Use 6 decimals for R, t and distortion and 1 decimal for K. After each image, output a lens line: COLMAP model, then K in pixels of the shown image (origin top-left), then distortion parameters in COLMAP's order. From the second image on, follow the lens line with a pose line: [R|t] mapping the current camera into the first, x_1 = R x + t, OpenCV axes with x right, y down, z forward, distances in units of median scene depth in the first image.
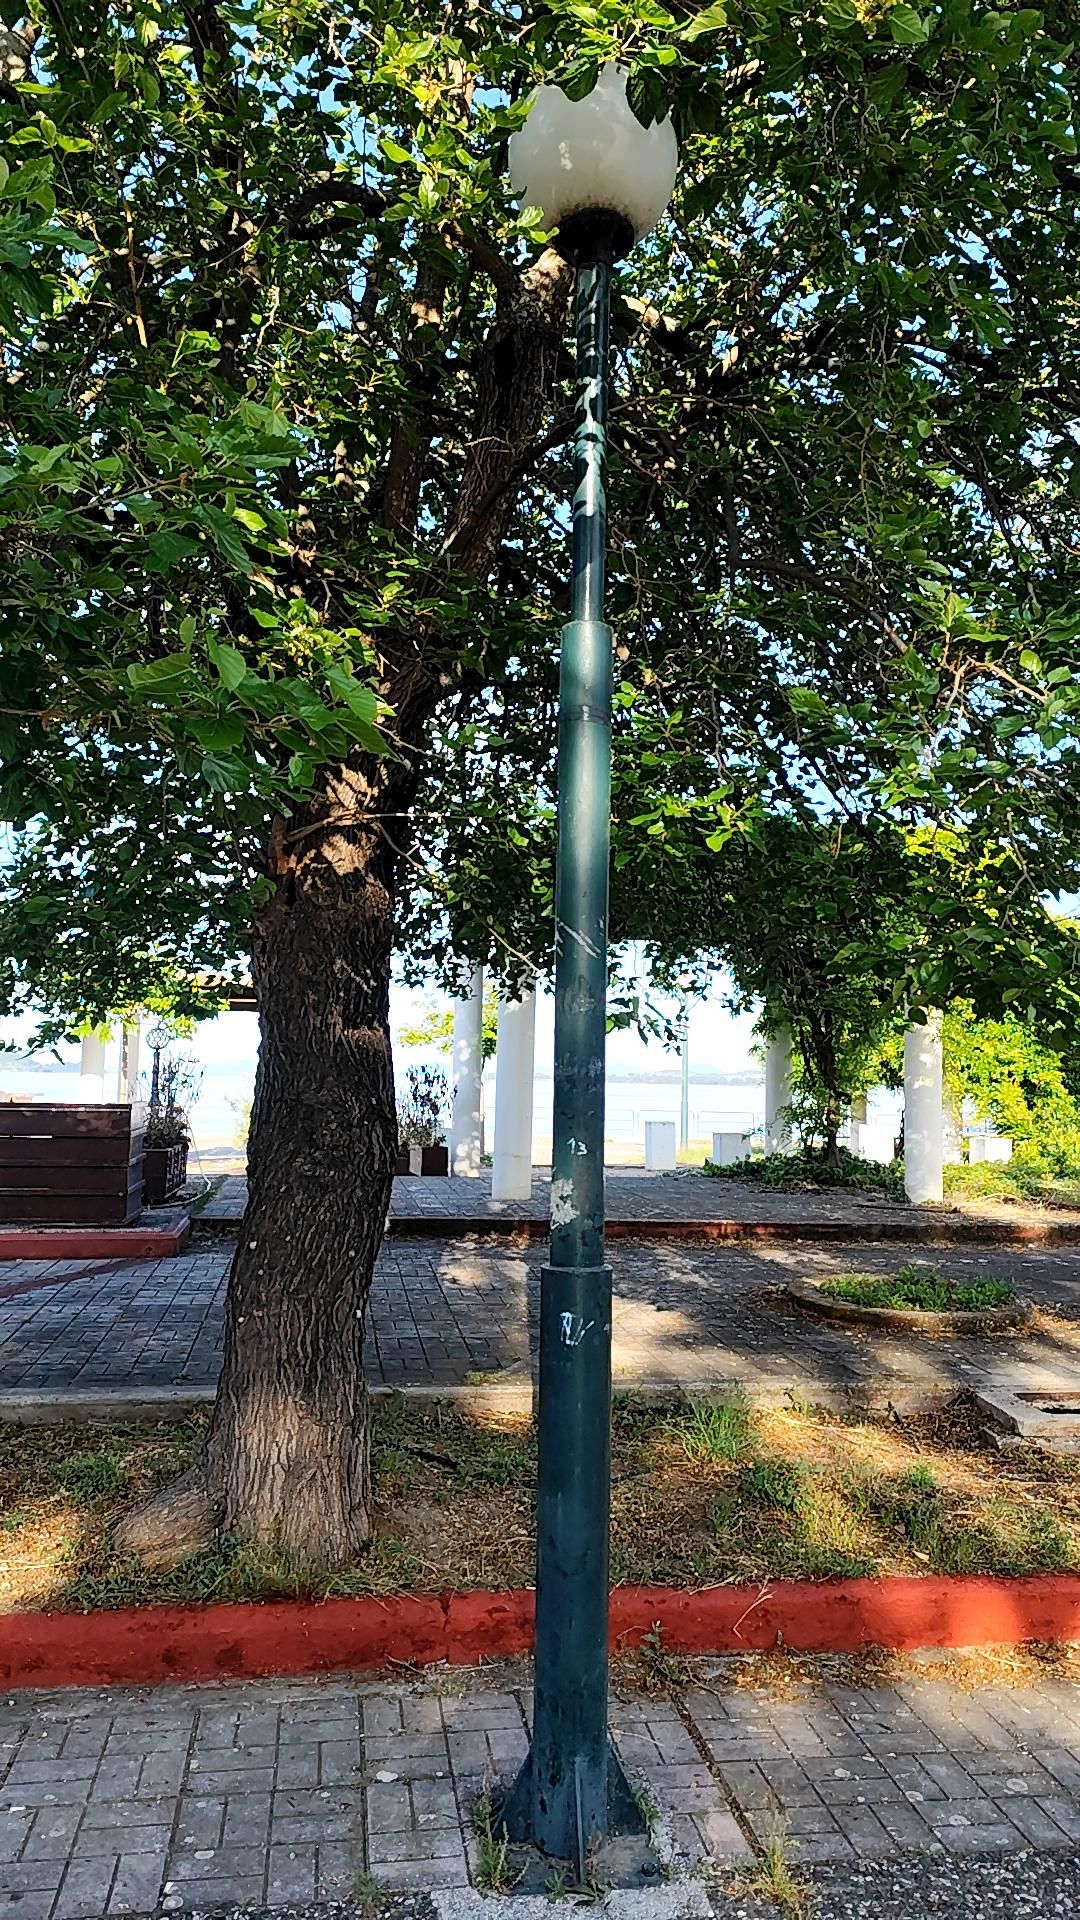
lens RADIAL K [[1246.3, 0, 546.0], [0, 1246.3, 962.7], [0, 0, 1]] dist [0.054139, -0.059119]
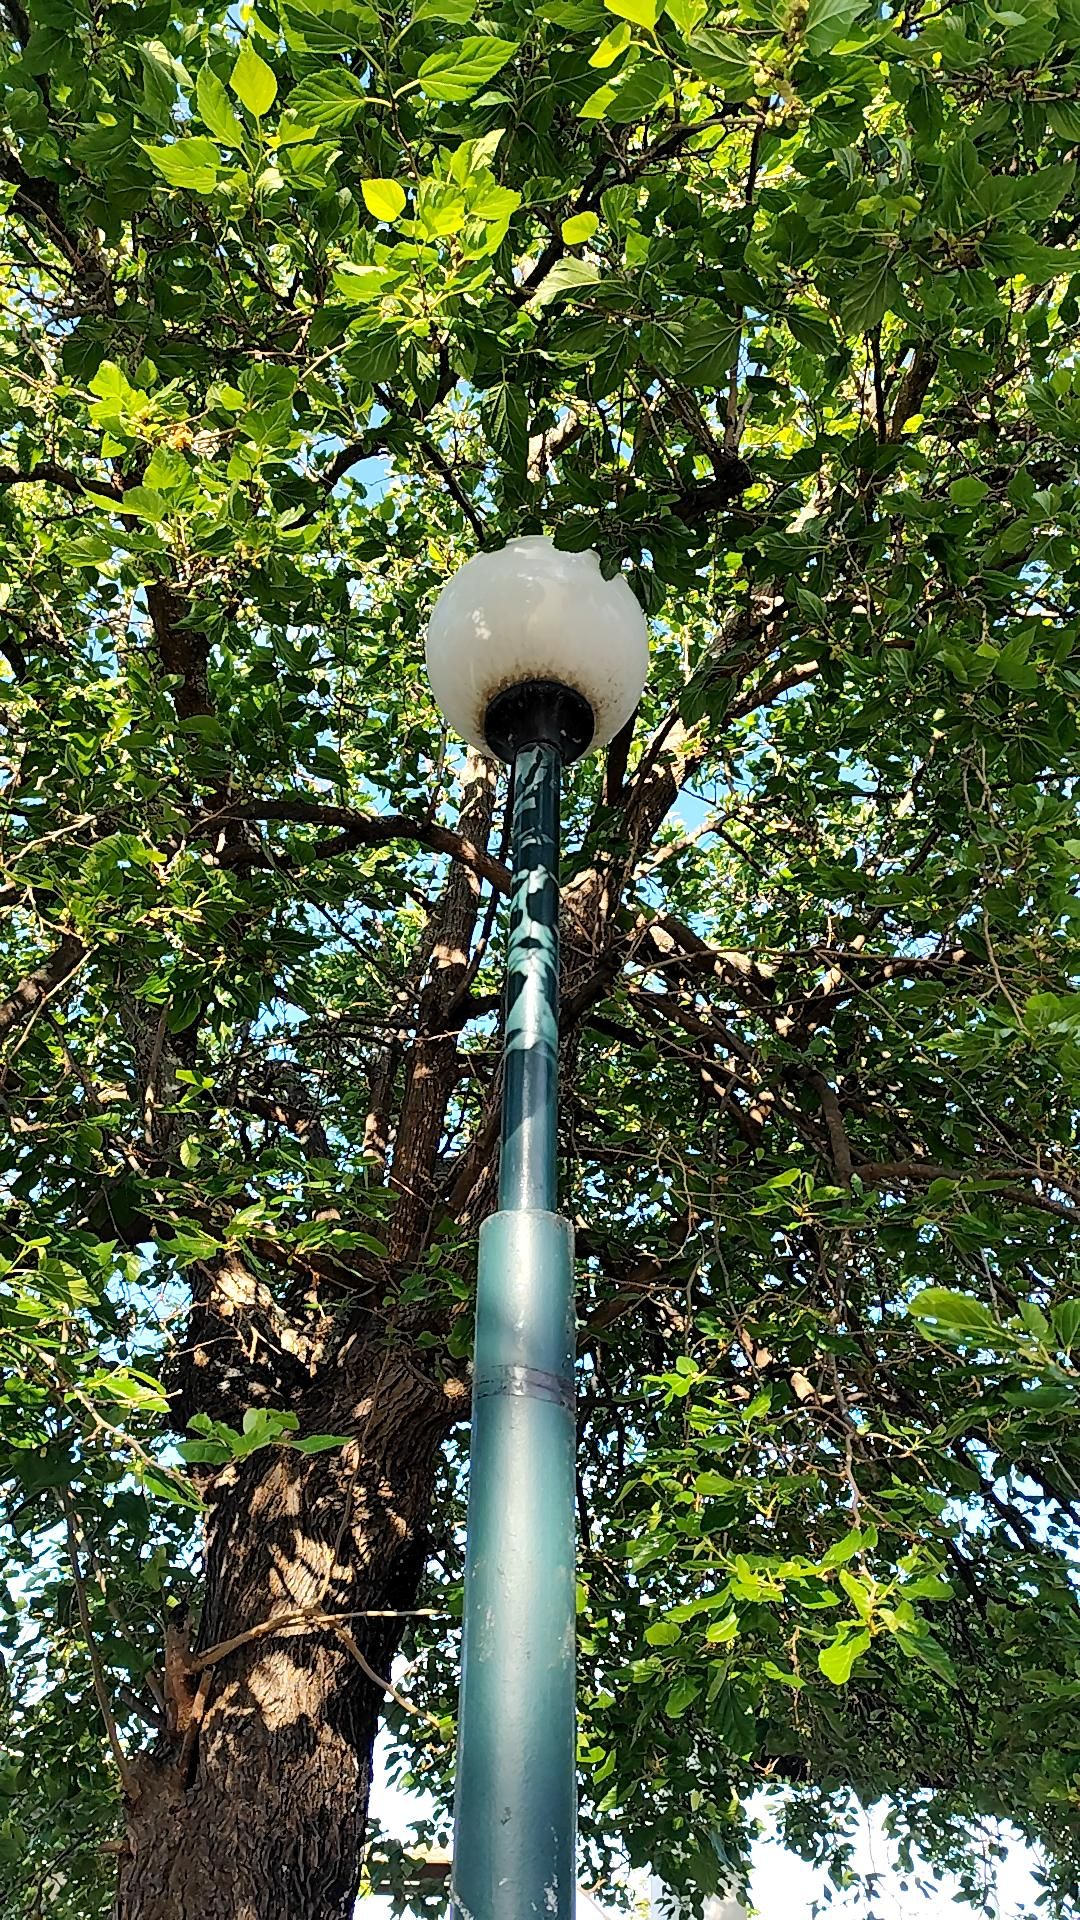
lens RADIAL K [[1246.3, 0, 546.0], [0, 1246.3, 962.7], [0, 0, 1]] dist [0.054139, -0.059119]
pose [[0.984534, -0.104974, -0.140258, 0.116687], [0.009085, 0.830116, -0.557516, -0.048761], [0.174956, 0.547620, 0.818232, 0.429408]]
